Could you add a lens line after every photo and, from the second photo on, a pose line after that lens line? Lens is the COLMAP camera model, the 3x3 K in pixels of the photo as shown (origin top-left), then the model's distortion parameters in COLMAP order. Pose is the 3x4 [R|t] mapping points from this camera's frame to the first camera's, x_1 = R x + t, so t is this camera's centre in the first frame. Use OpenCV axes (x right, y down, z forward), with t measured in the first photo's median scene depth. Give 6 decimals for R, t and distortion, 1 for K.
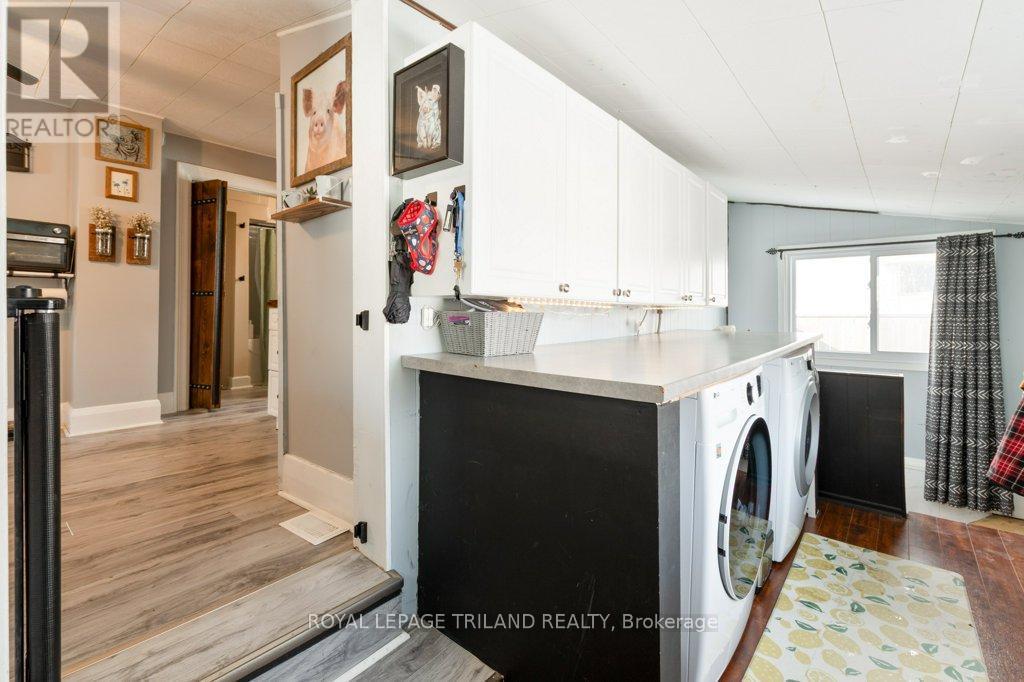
lens RADIAL K [[458.7, 0, 517.0], [0, 458.7, 310.5], [0, 0, 1]] dist [-0.000678, -0.001142]
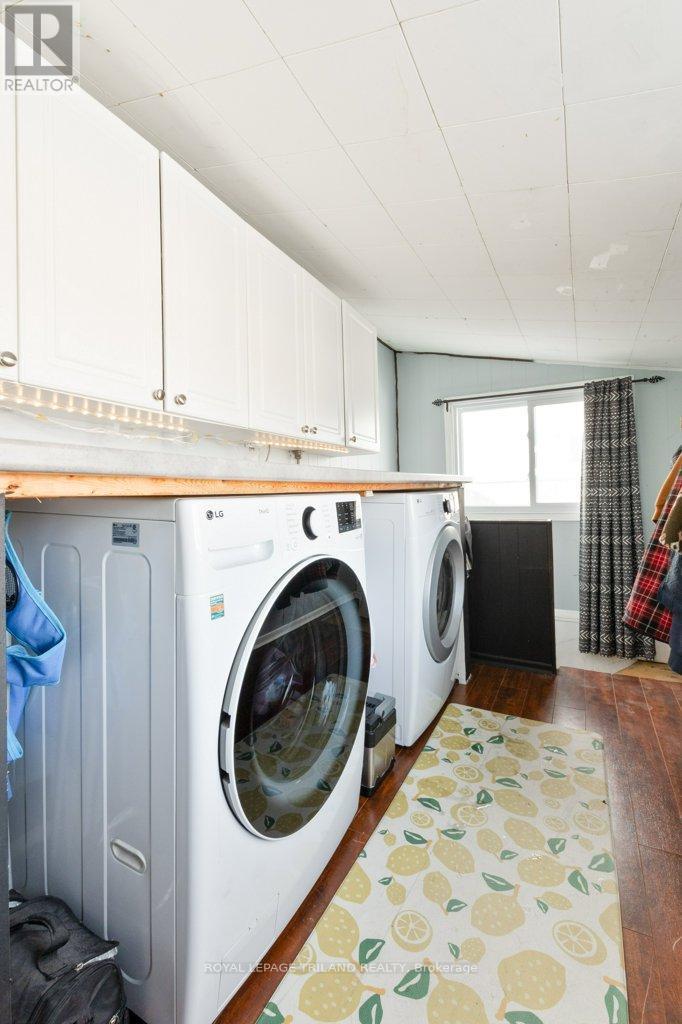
lens RADIAL K [[452.0, 0, 341.6], [0, 452.0, 492.0], [0, 0, 1]] dist [0.000409, -0.000368]
pose [[0.977831, -0.017927, 0.208625, 0.265005], [0.019413, 0.999799, -0.005076, 0.089714], [-0.208492, 0.009014, 0.977982, 0.213255]]
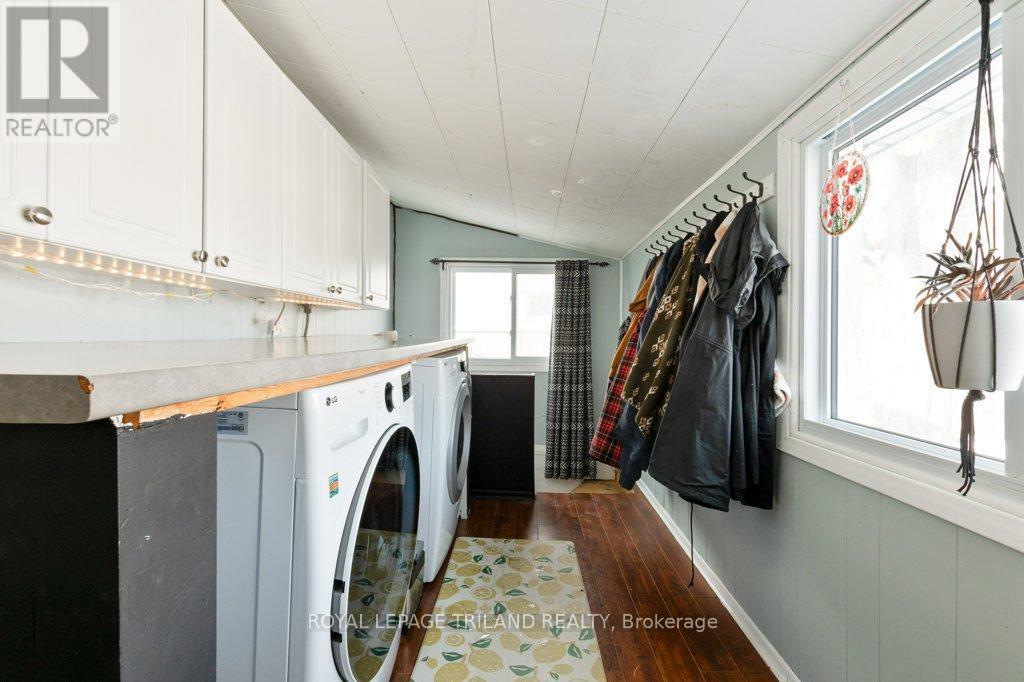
lens RADIAL K [[442.0, 0, 512.0], [0, 442.0, 341.0], [0, 0, 1]] dist [0.000775, 0.000231]
pose [[0.787571, 0.001789, 0.616222, 0.139137], [-0.013957, 0.999791, 0.014935, 0.048444], [-0.616066, -0.020363, 0.787431, 0.193931]]
